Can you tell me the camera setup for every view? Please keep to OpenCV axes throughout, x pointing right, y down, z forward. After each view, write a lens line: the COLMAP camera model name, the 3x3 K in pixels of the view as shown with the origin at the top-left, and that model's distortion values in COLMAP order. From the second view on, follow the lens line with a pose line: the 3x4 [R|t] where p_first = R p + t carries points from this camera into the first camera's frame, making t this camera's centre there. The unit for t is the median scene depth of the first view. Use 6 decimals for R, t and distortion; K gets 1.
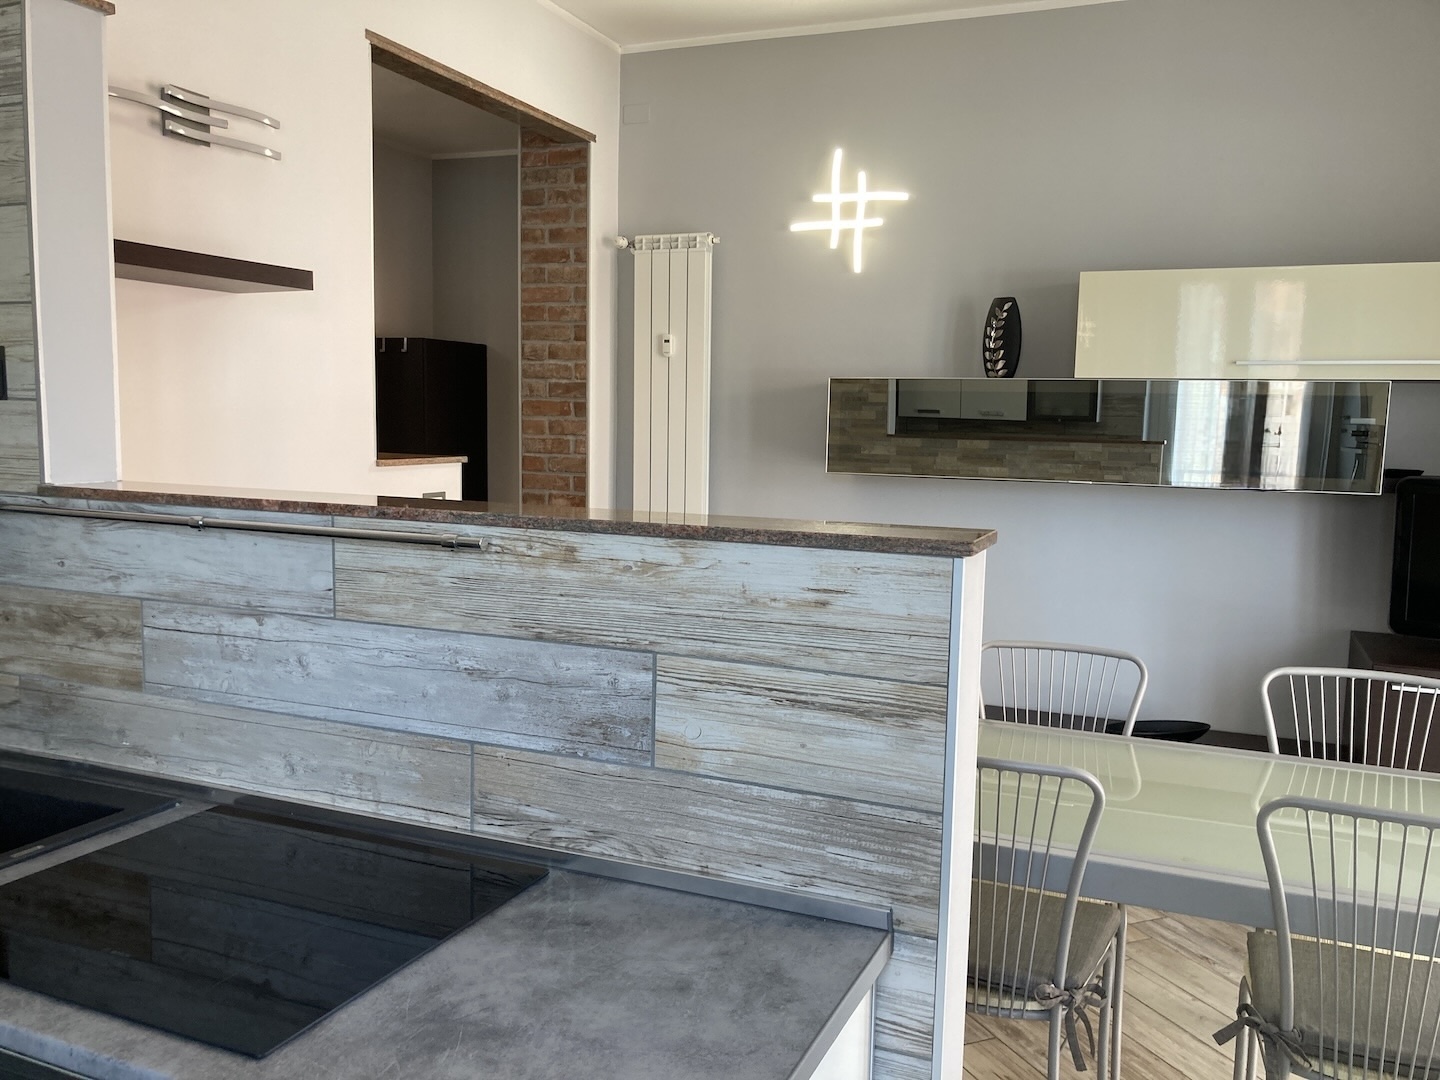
lens RADIAL K [[1189.3, 0, 724.4], [0, 1189.3, 540.6], [0, 0, 1]] dist [0.048674, -0.052338]
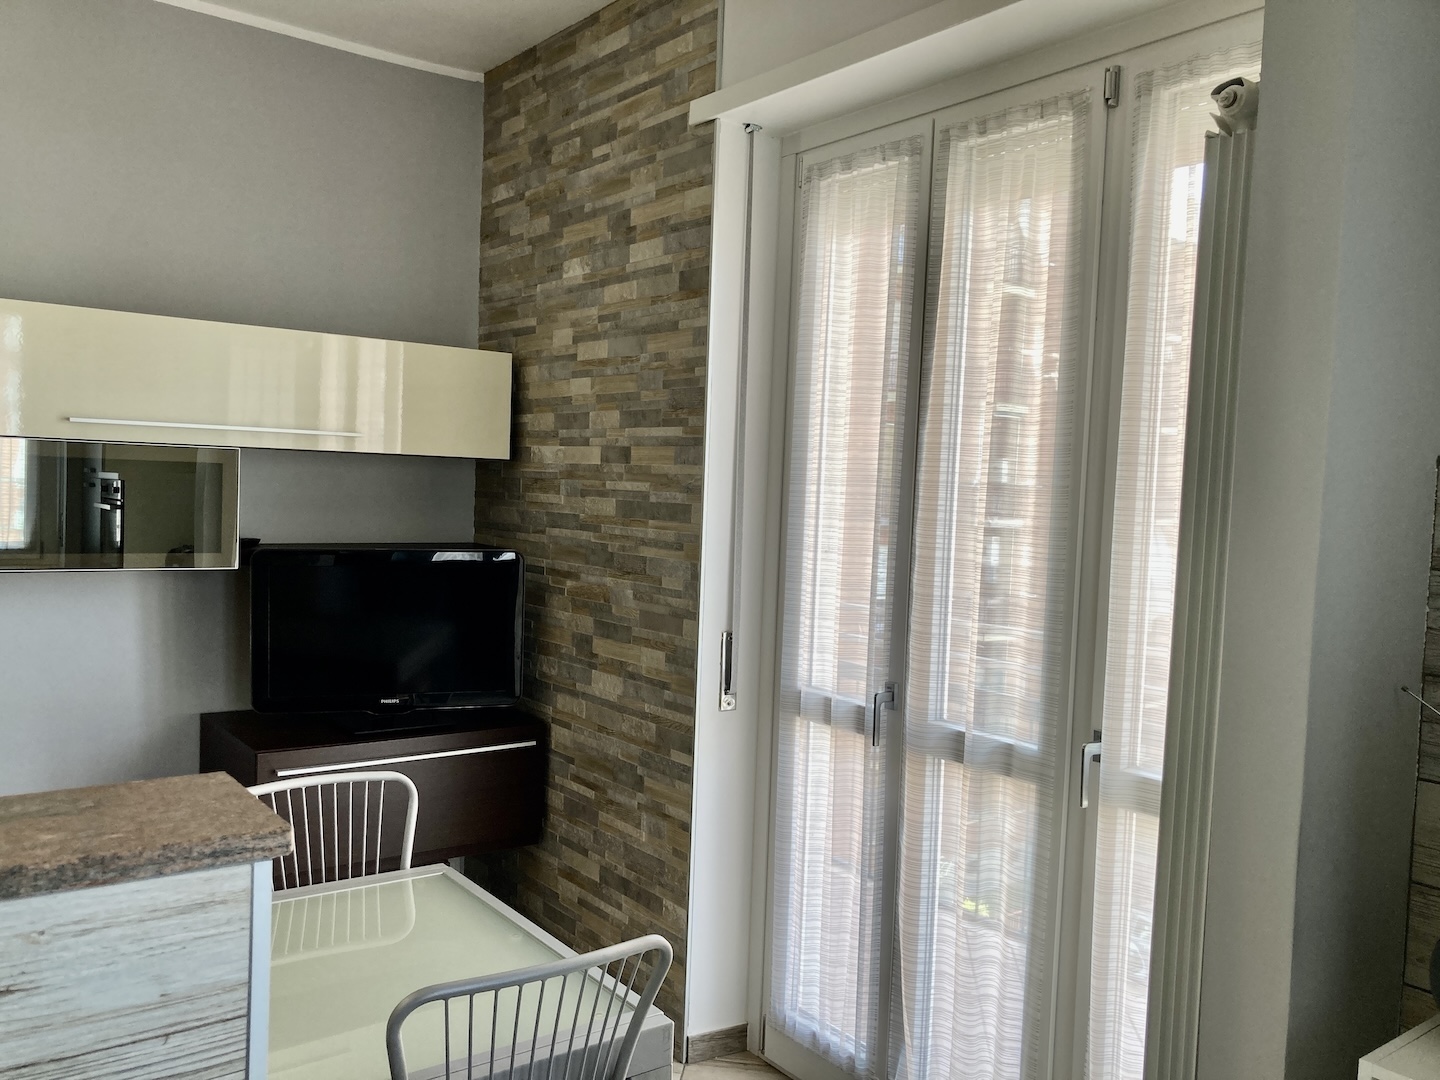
lens RADIAL K [[1189.3, 0, 712.4], [0, 1189.3, 537.5], [0, 0, 1]] dist [0.048674, -0.052338]
pose [[0.495515, -0.043137, 0.867527, -0.159531], [0.067682, 0.997647, 0.010949, -0.118971], [-0.865958, 0.053290, 0.497269, 0.536931]]
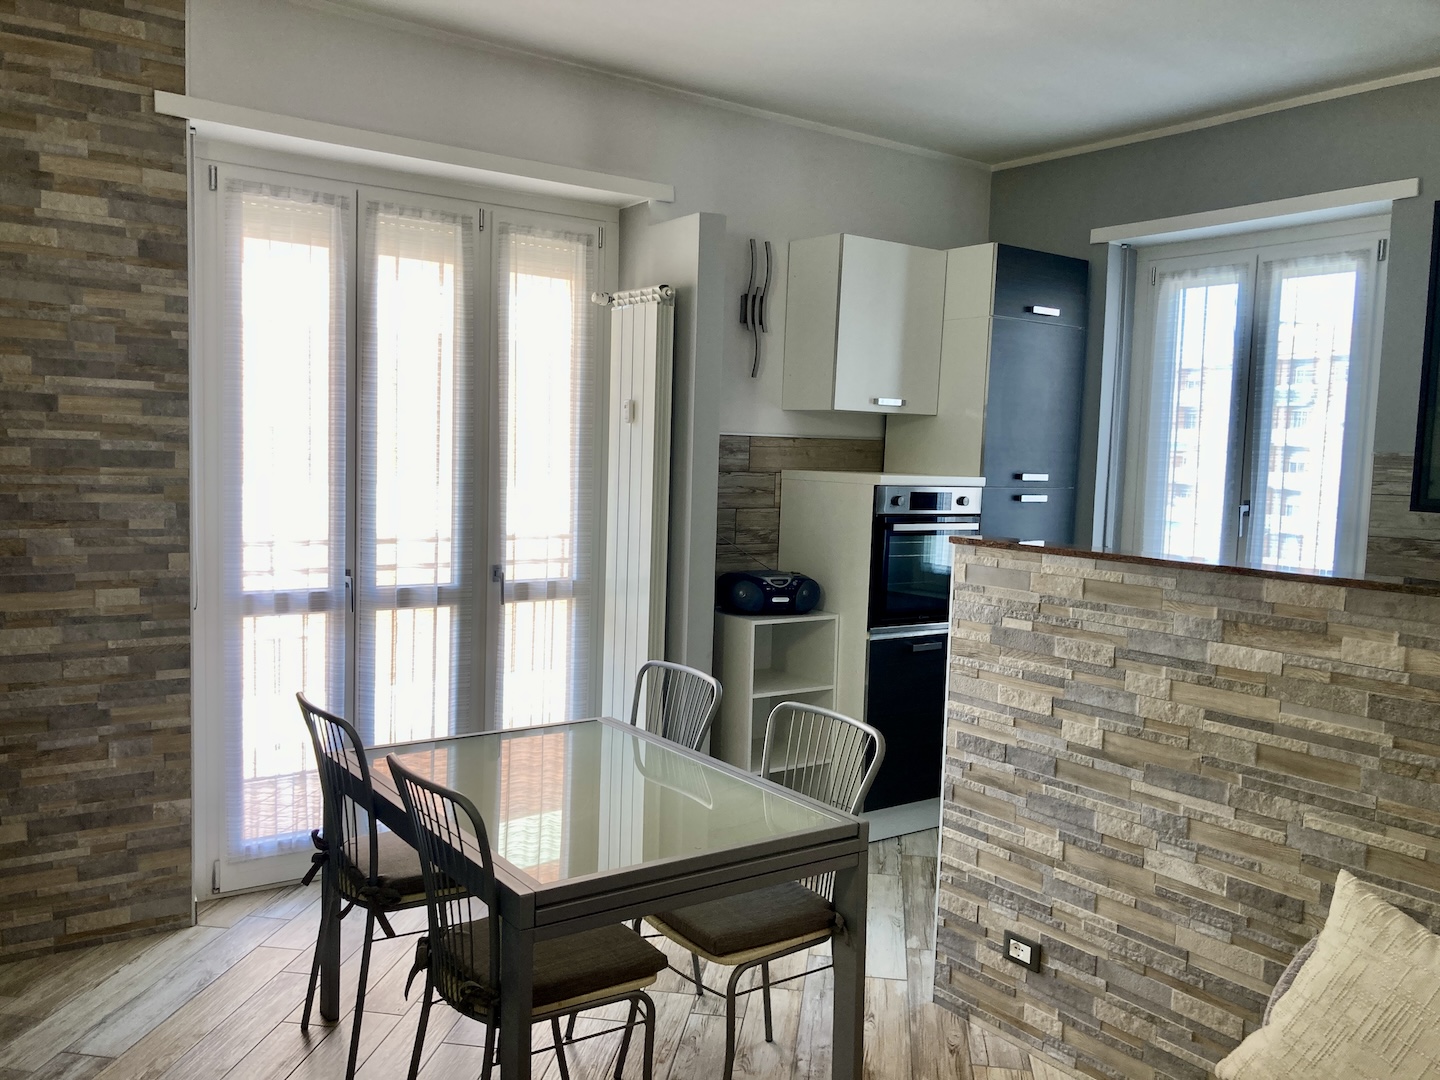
lens RADIAL K [[1189.3, 0, 705.7], [0, 1189.3, 549.6], [0, 0, 1]] dist [0.048674, -0.052338]
pose [[-0.858483, -0.082760, 0.506121, -0.331140], [0.012032, 0.983371, 0.181207, -0.249240], [-0.512701, 0.161653, -0.843212, 1.793612]]
